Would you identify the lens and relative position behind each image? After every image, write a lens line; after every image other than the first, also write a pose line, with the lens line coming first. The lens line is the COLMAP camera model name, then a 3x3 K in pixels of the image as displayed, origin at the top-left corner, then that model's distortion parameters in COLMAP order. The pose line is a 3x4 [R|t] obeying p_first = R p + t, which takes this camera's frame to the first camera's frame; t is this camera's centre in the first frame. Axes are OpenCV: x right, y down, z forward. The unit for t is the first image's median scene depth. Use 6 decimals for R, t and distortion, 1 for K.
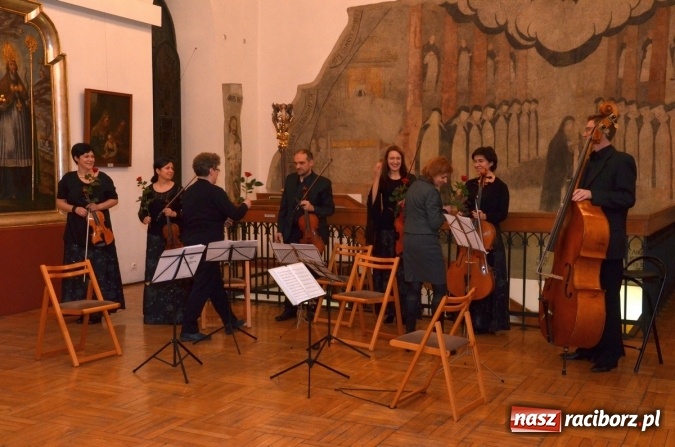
lens RADIAL K [[806.0, 0, 336.6], [0, 806.0, 236.1], [0, 0, 1]] dist [0.010003, 0.397376]
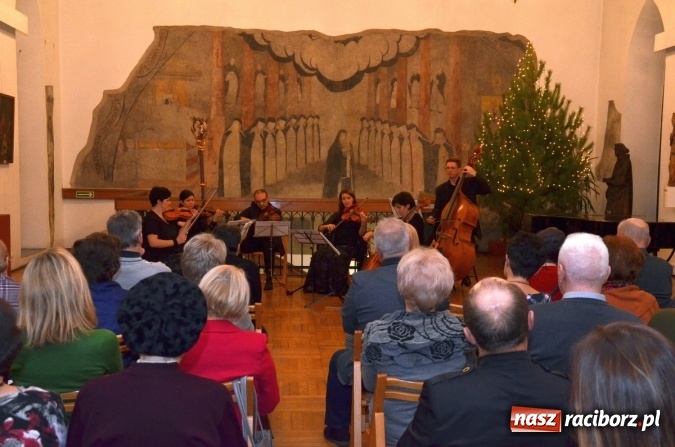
lens RADIAL K [[843.8, 0, 337.3], [0, 843.8, 234.9], [0, 0, 1]] dist [0.021930, 0.374086]
pose [[0.863419, -0.030633, 0.503556, -0.412415], [0.031152, 0.999487, 0.007386, 0.013304], [-0.503525, 0.009309, 0.863931, -0.183135]]
